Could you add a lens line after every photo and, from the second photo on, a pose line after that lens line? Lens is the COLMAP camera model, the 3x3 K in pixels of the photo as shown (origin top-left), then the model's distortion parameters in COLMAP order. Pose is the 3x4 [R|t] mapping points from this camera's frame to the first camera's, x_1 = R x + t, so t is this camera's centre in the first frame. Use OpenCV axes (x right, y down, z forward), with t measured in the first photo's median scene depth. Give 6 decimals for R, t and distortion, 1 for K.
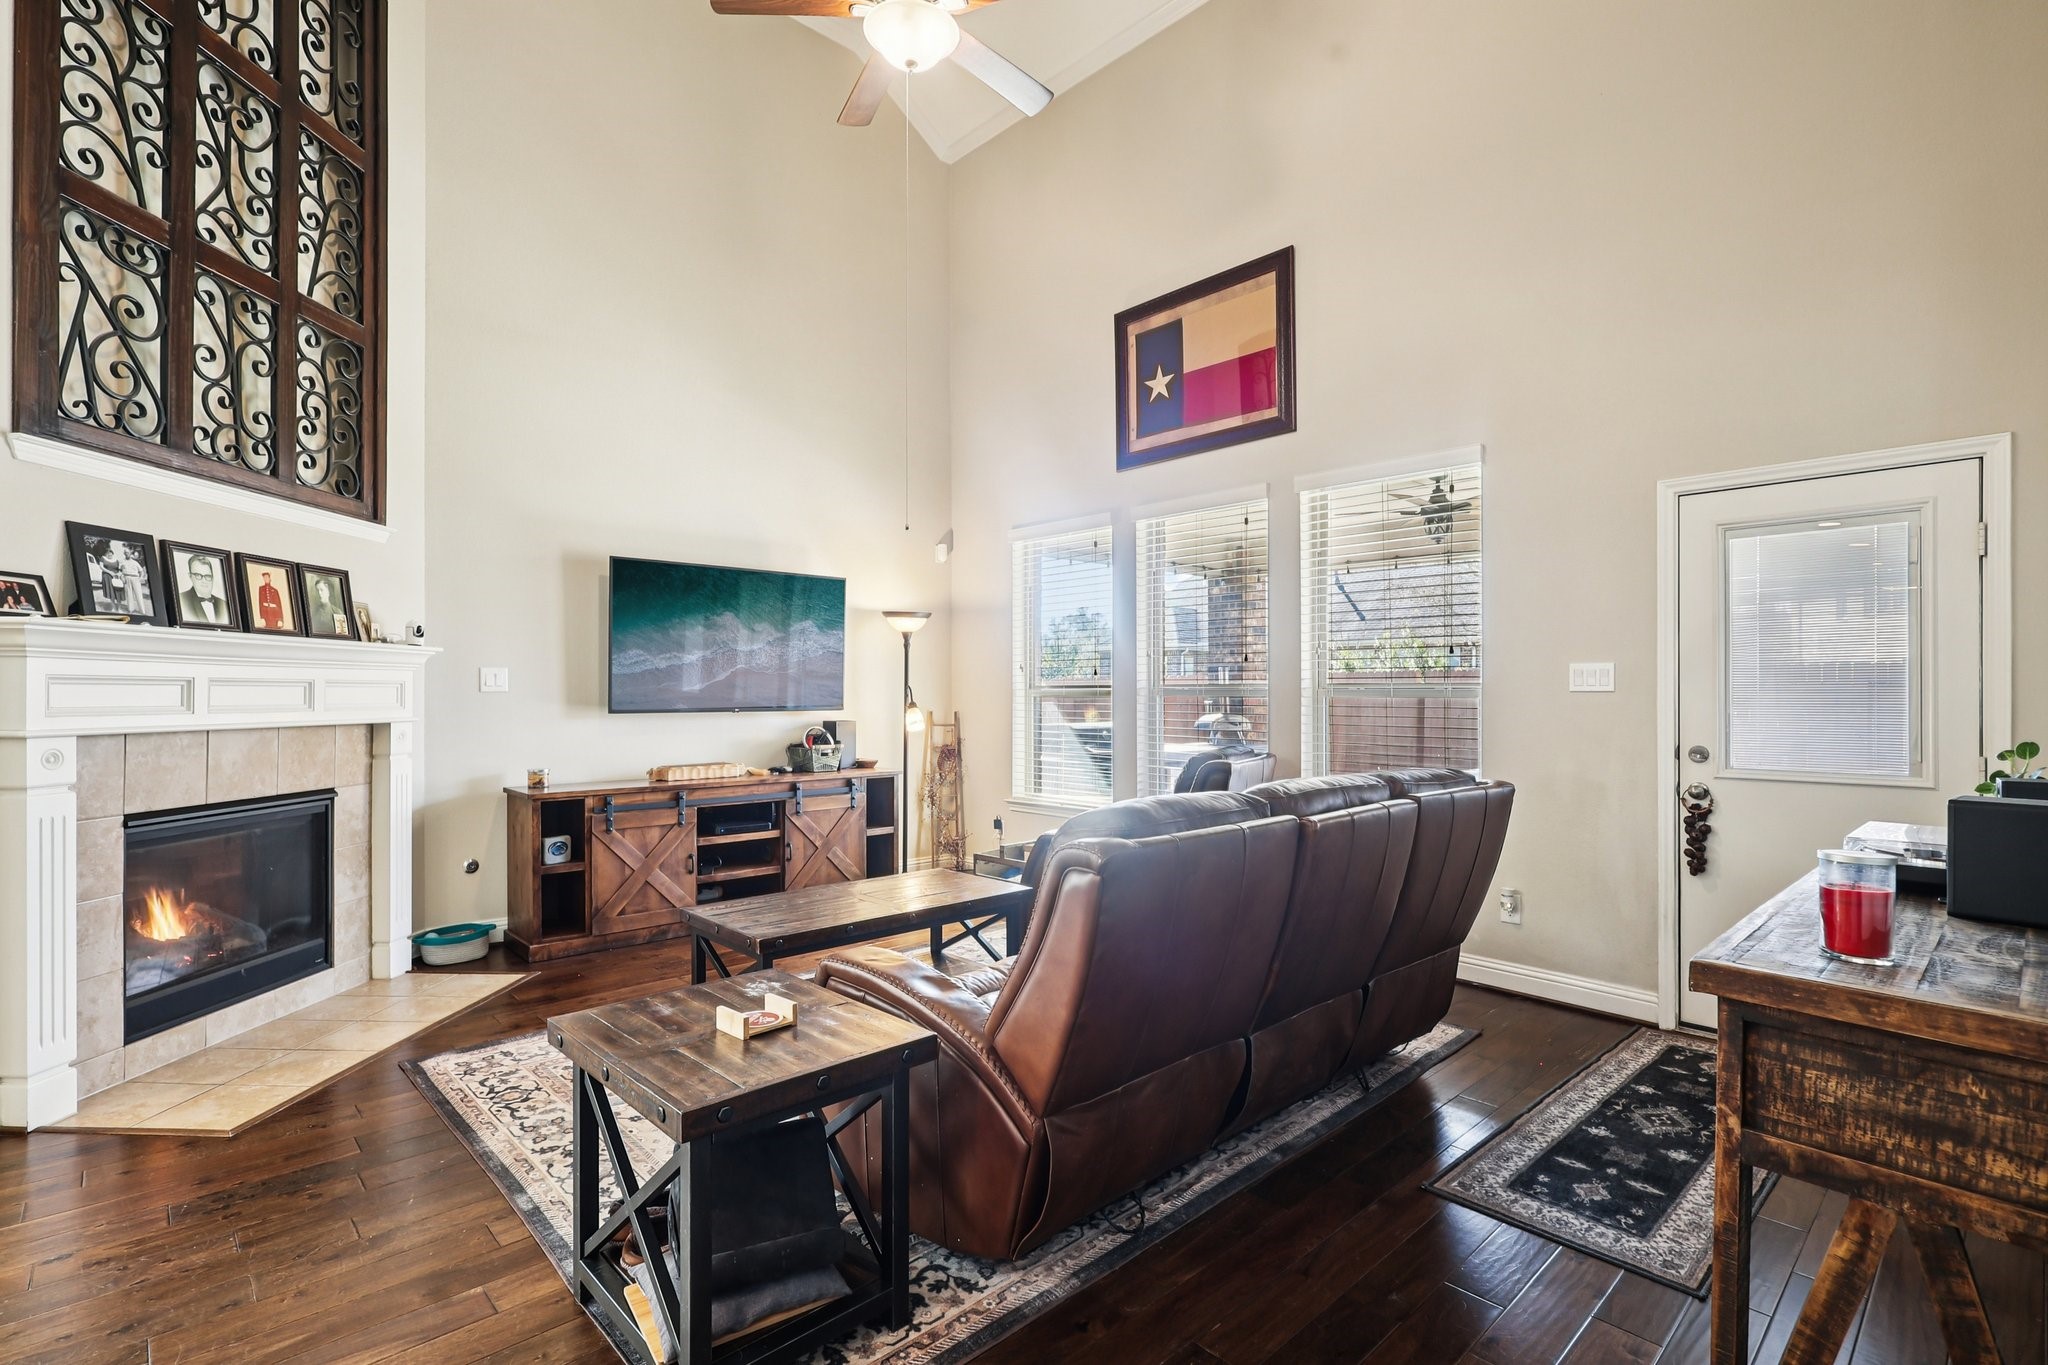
lens RADIAL K [[946.8, 0, 1021.7], [0, 946.8, 692.7], [0, 0, 1]] dist [0.007184, -0.000635]
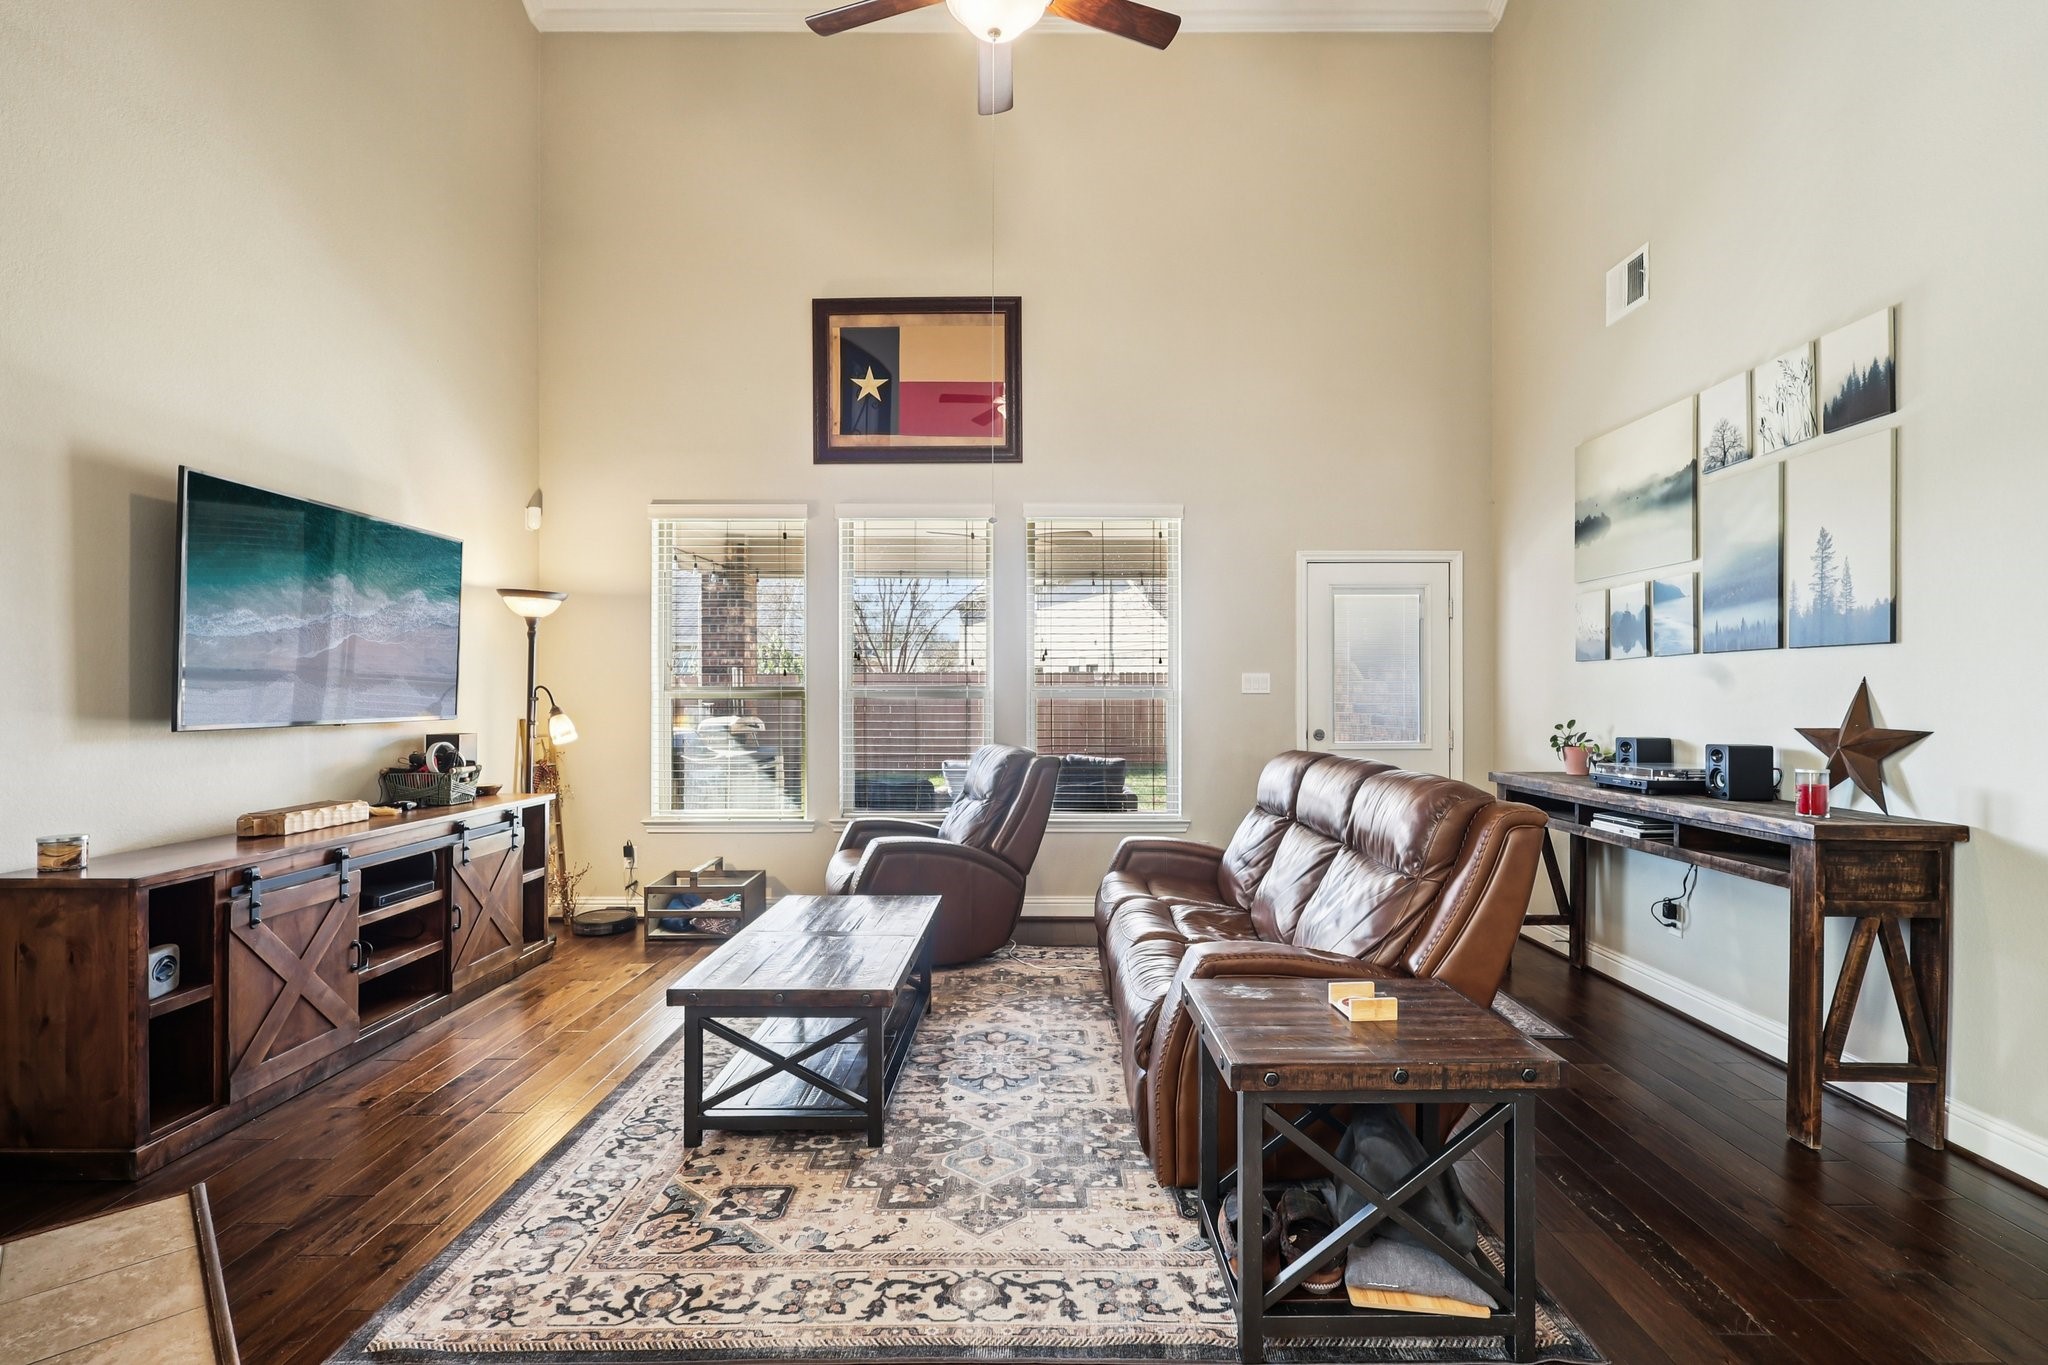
lens RADIAL K [[946.8, 0, 1021.7], [0, 946.8, 692.7], [0, 0, 1]] dist [0.007184, -0.000635]
pose [[0.689635, 0.000016, 0.724157, -0.550924], [0.001328, 0.999998, -0.001286, -0.000470], [-0.724156, 0.001849, 0.689634, 0.231237]]
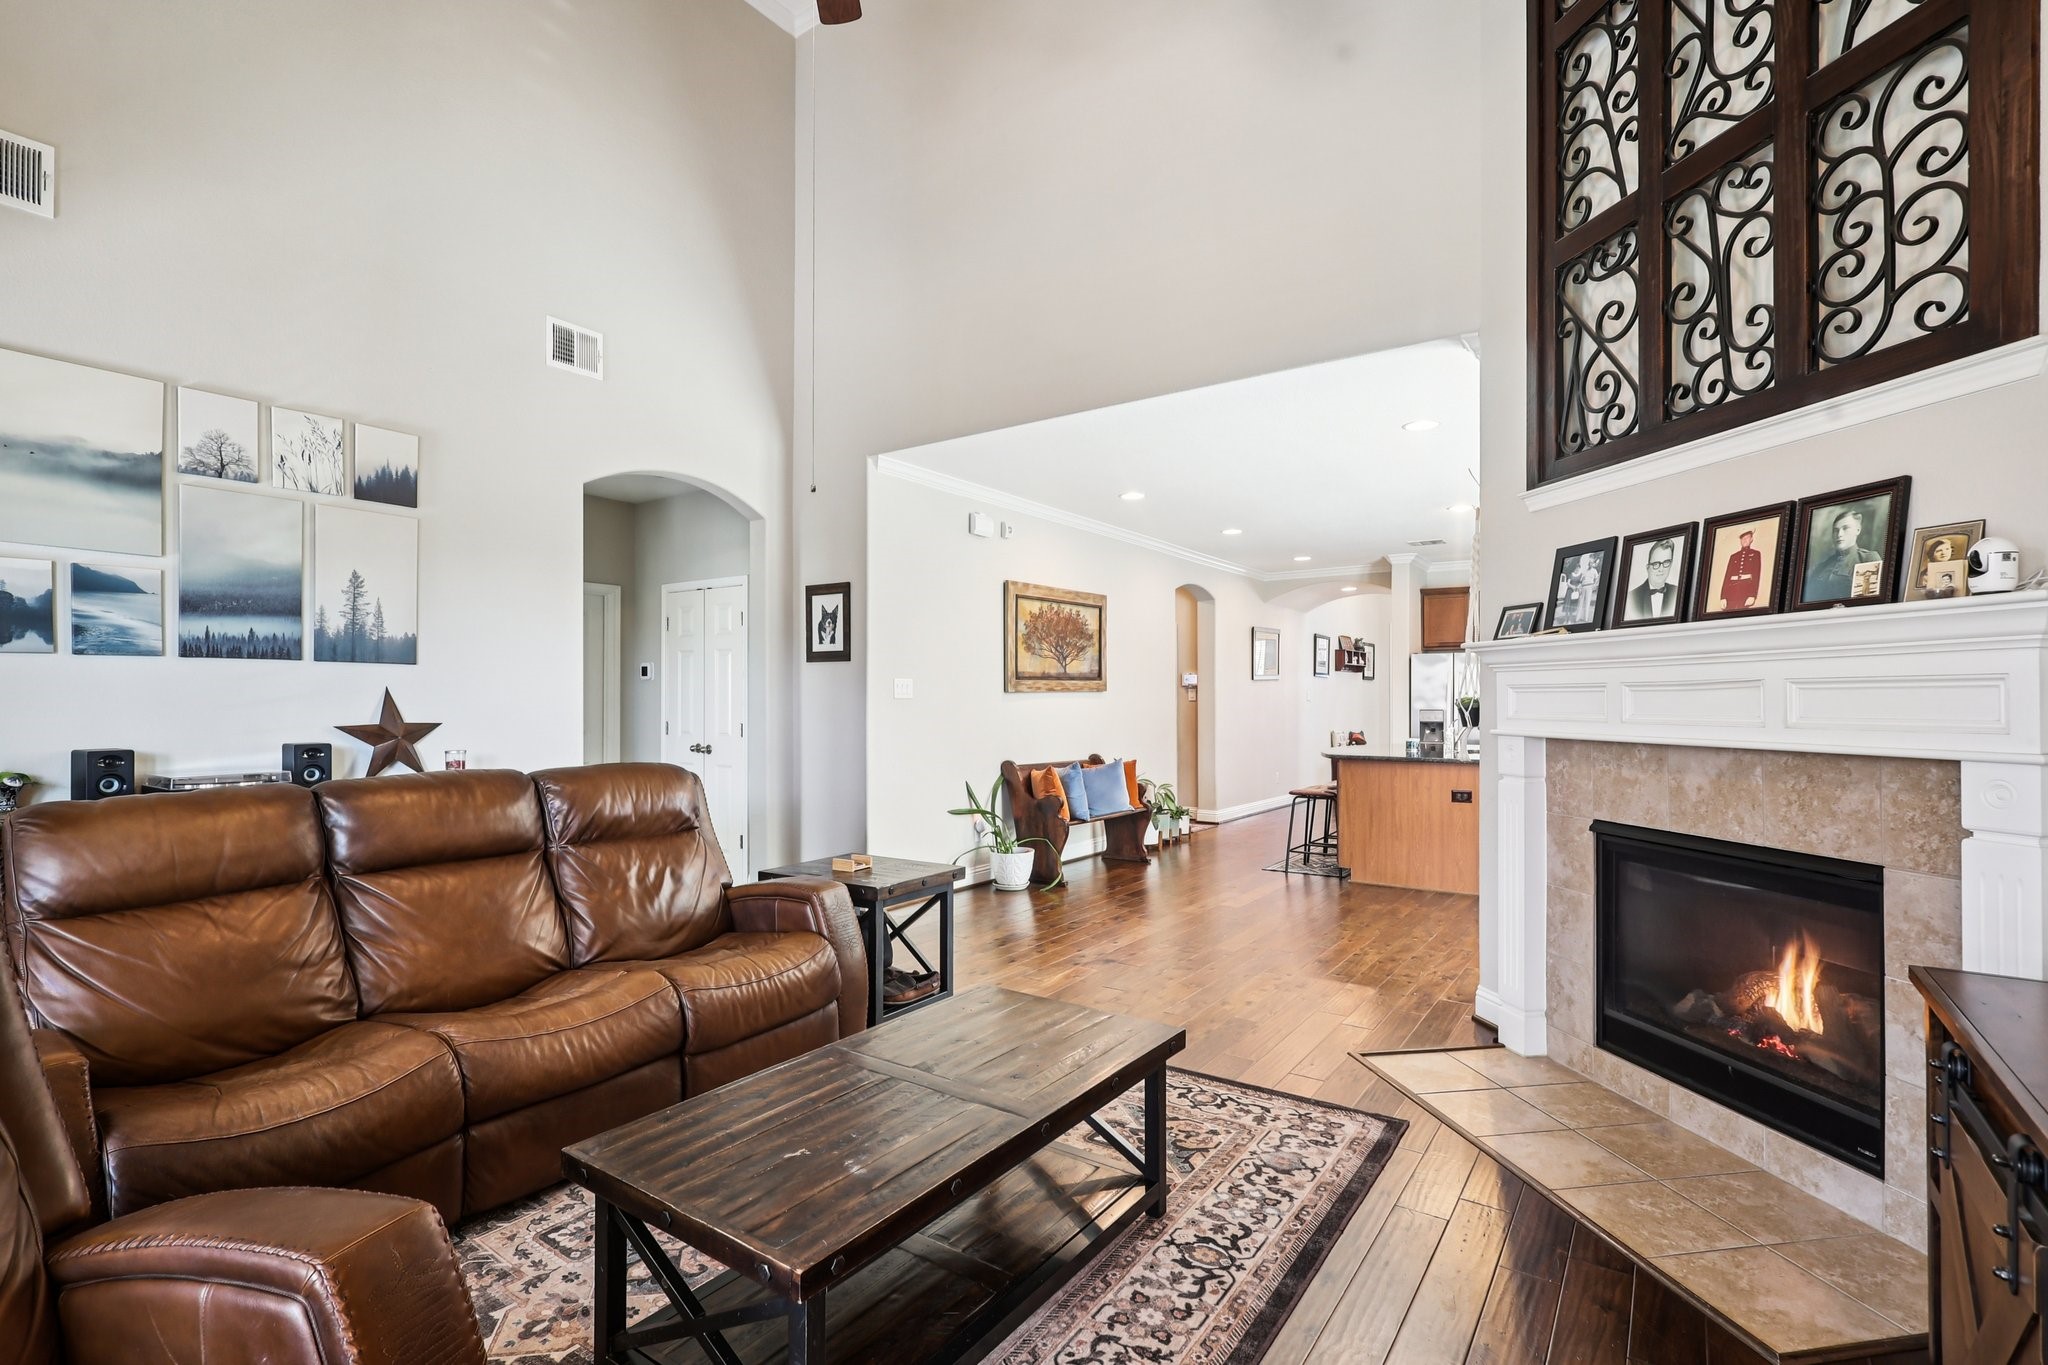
lens RADIAL K [[946.8, 0, 1021.7], [0, 946.8, 692.7], [0, 0, 1]] dist [0.007184, -0.000635]
pose [[-0.978115, -0.003159, -0.208043, -0.088590], [-0.001425, 0.999963, -0.008484, 0.001377], [0.208062, -0.008002, -0.978083, 1.269699]]
